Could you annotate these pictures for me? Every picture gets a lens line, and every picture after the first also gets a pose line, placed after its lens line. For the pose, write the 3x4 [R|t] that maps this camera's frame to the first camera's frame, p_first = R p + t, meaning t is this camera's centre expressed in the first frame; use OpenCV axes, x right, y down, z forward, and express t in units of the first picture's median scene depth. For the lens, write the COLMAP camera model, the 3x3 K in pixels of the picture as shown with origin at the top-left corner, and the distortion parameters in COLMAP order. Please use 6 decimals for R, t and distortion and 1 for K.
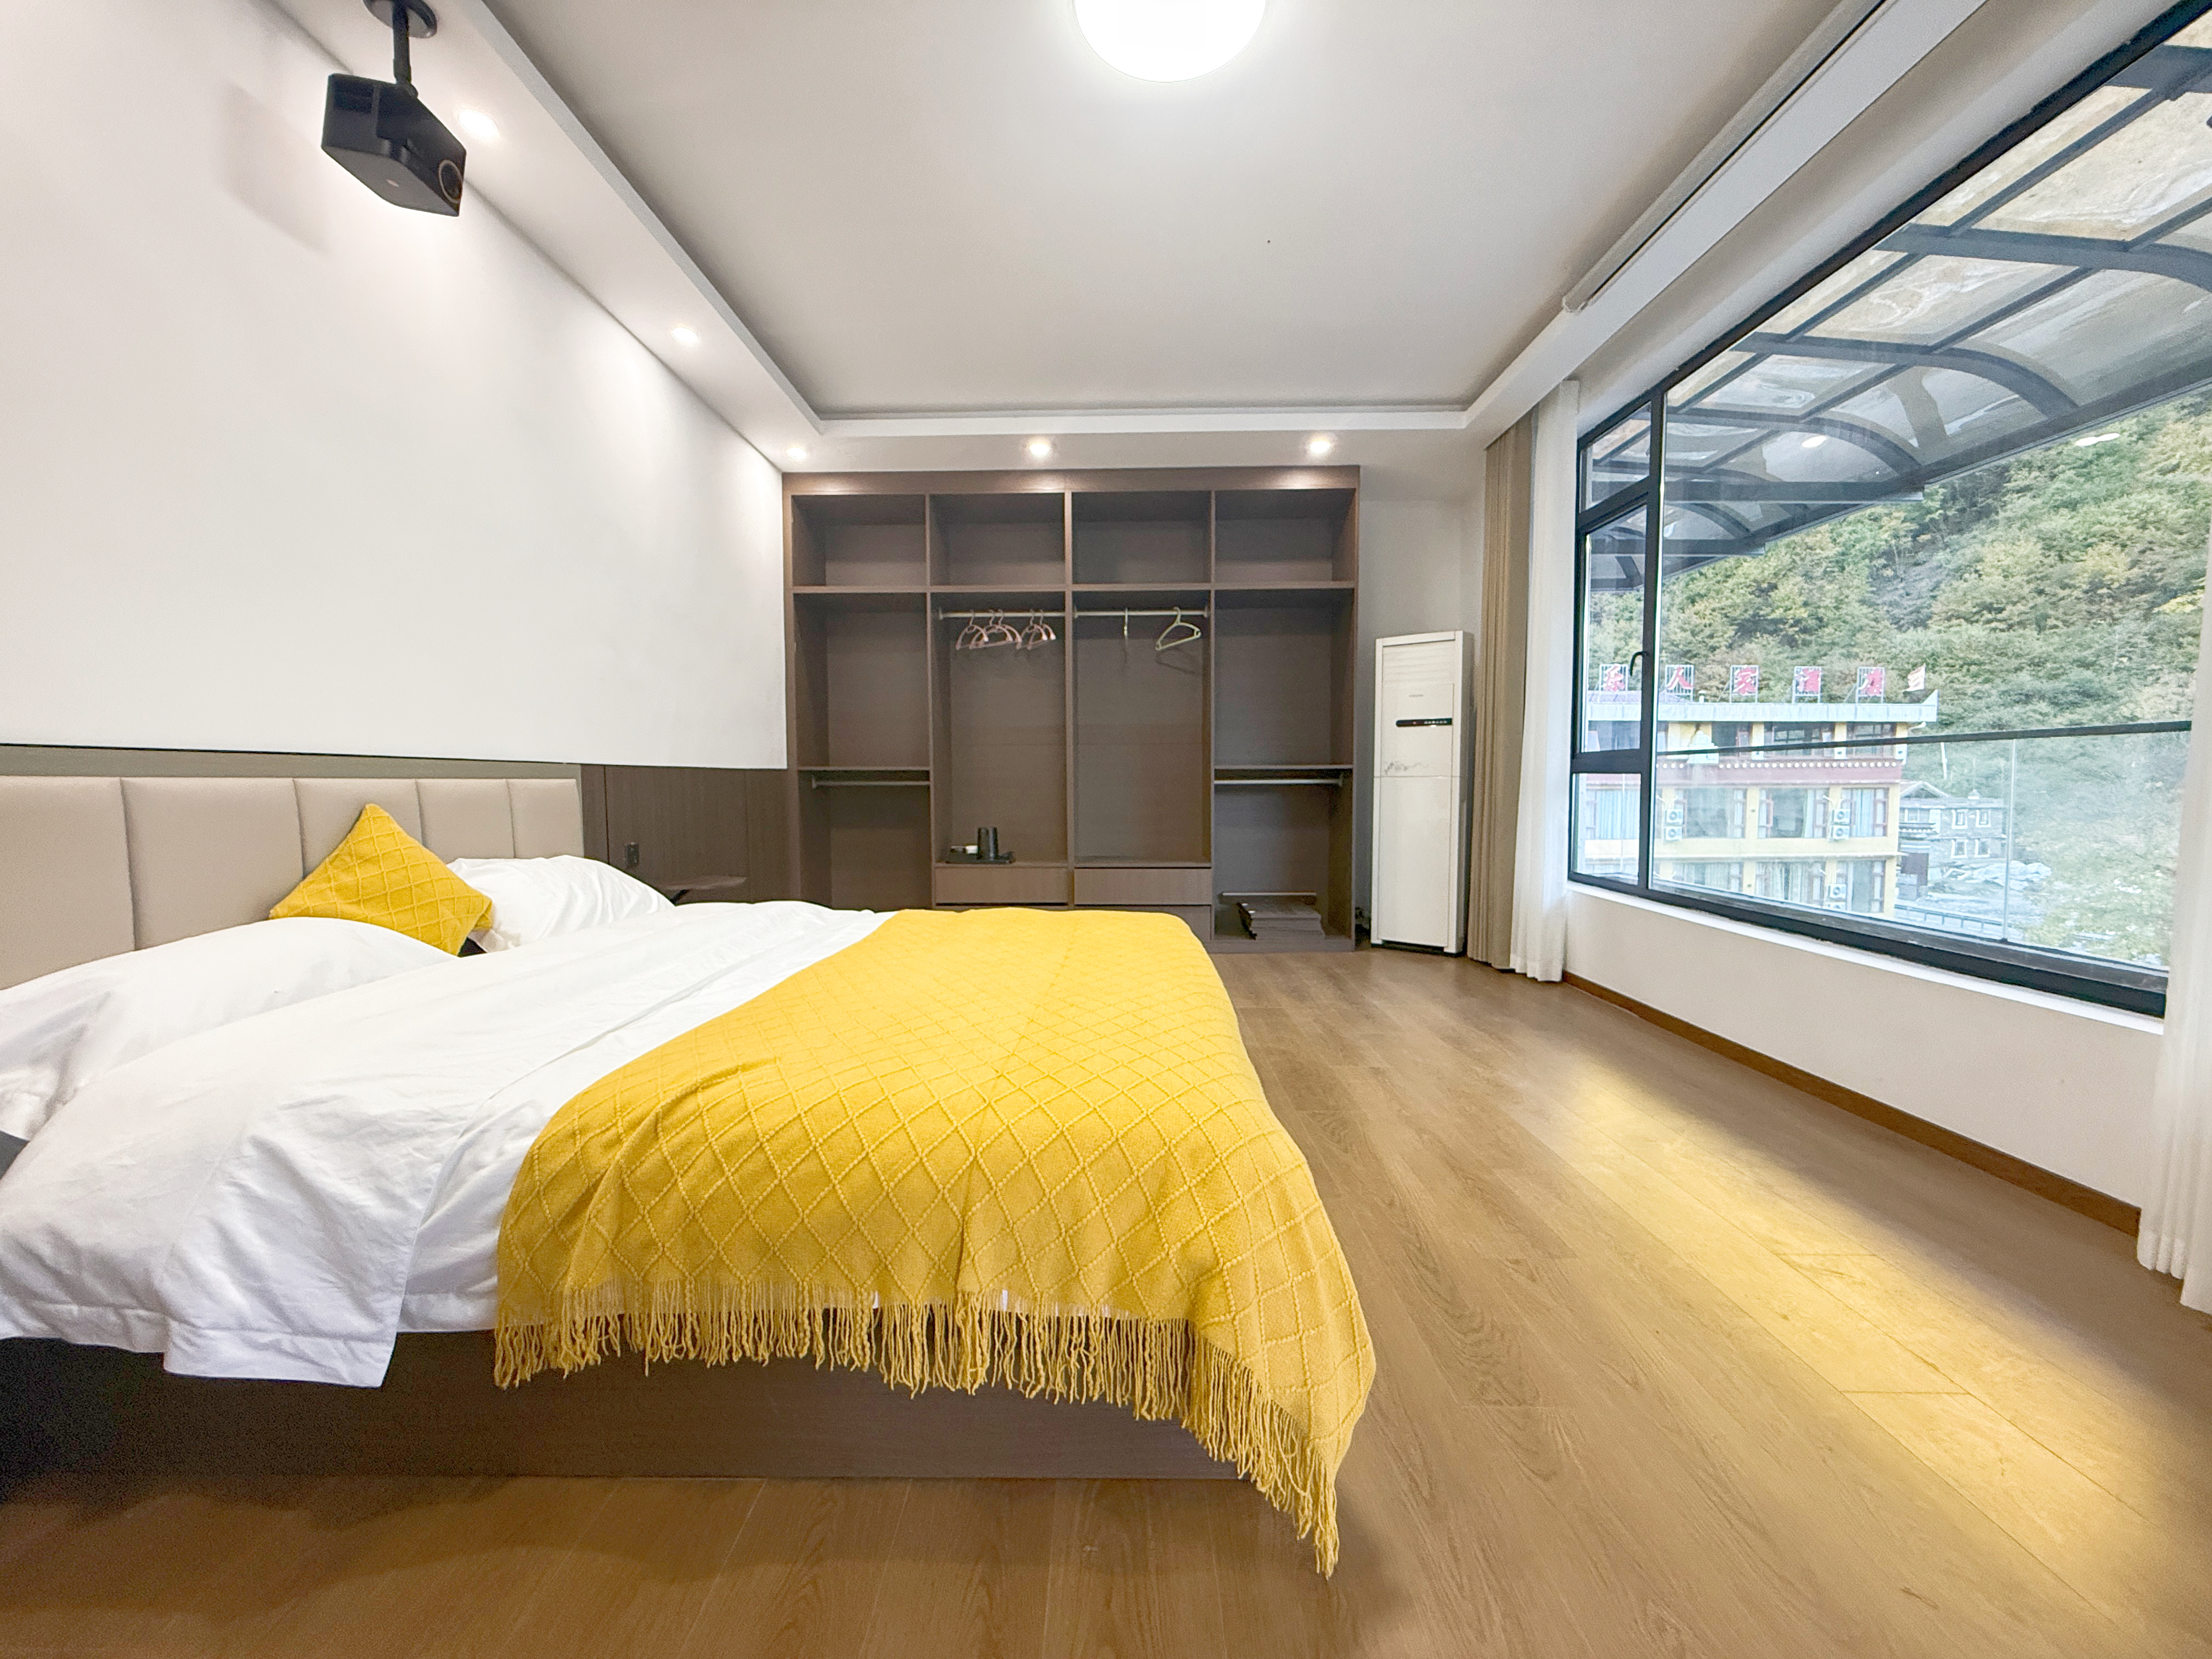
lens RADIAL K [[890.4, 0, 1106.0], [0, 890.4, 829.5], [0, 0, 1]] dist [-0.000359, -0.000505]
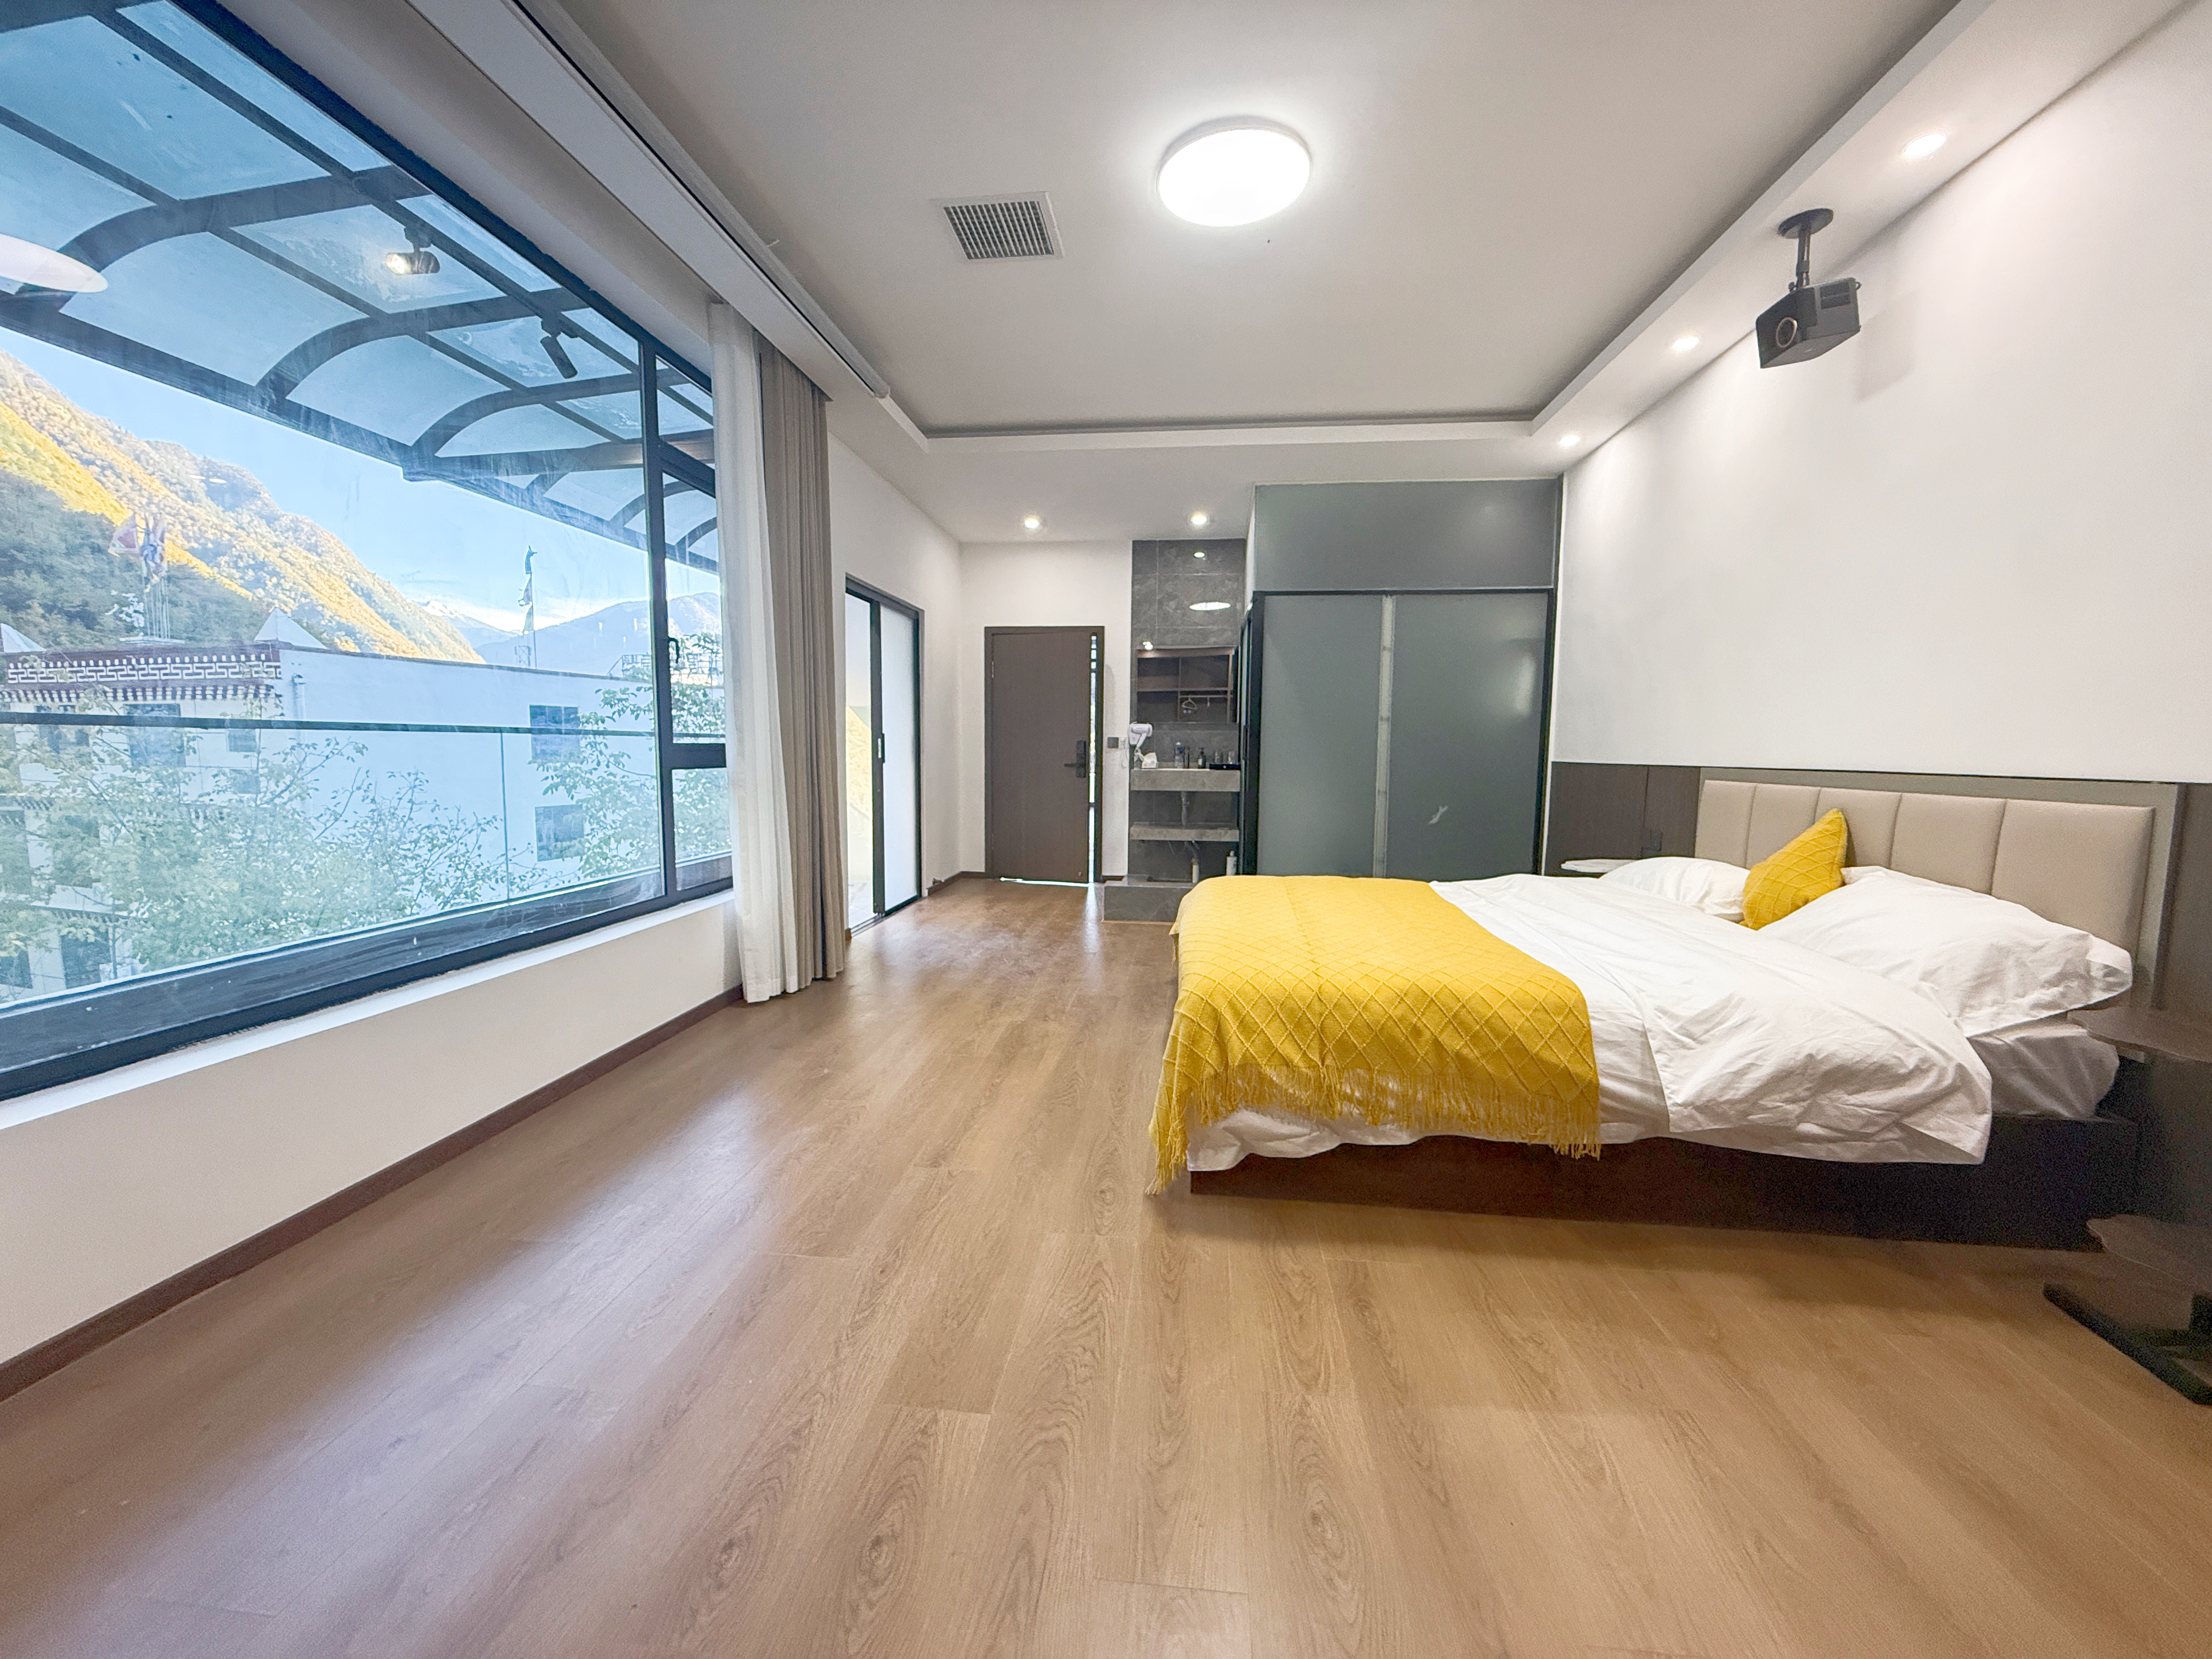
lens RADIAL K [[880.3, 0, 1111.4], [0, 880.3, 826.3], [0, 0, 1]] dist [-0.000007, -0.000083]
pose [[-0.995621, -0.024662, 0.090165, 0.181449], [-0.011747, 0.989932, 0.141059, -0.288456], [-0.092736, 0.139382, -0.985887, 3.959252]]
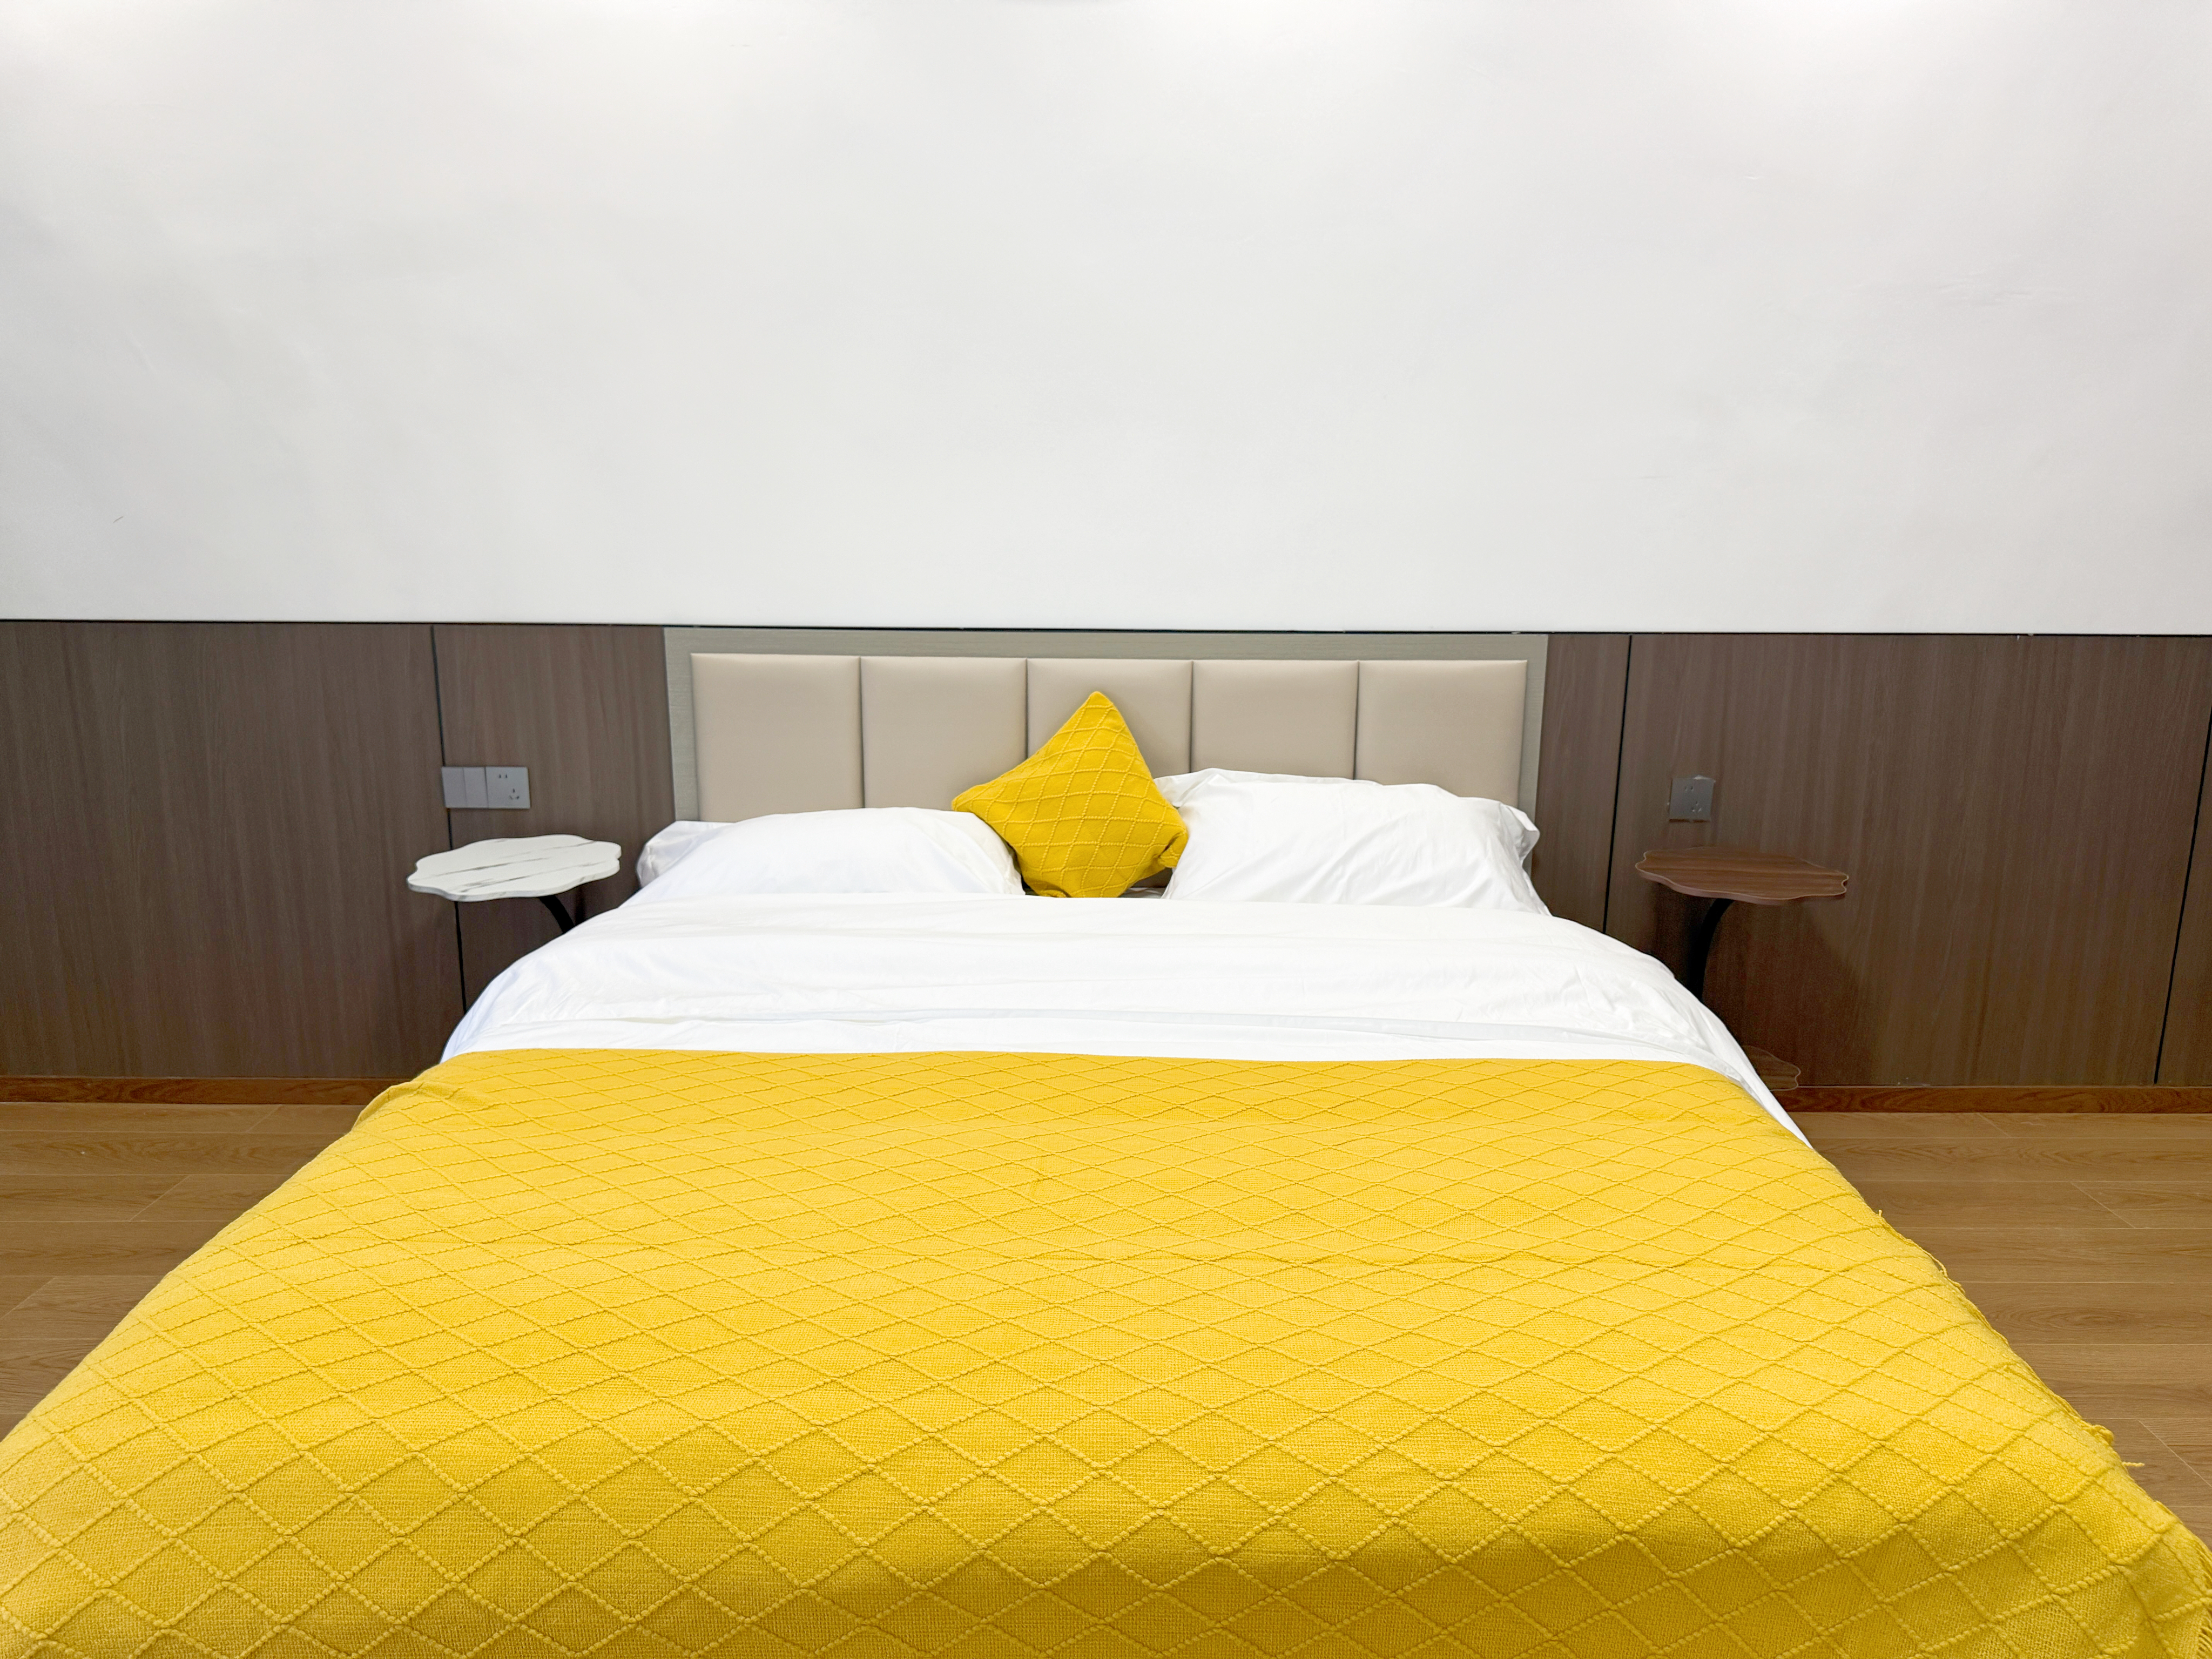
lens RADIAL K [[1542.0, 0, 1106.1], [0, 1542.0, 832.5], [0, 0, 1]] dist [0.073153, -0.090654]
pose [[0.016961, 0.219666, -0.975428, 1.064584], [-0.060700, 0.973995, 0.218287, -0.365459], [0.998012, 0.055506, 0.029853, 1.626951]]
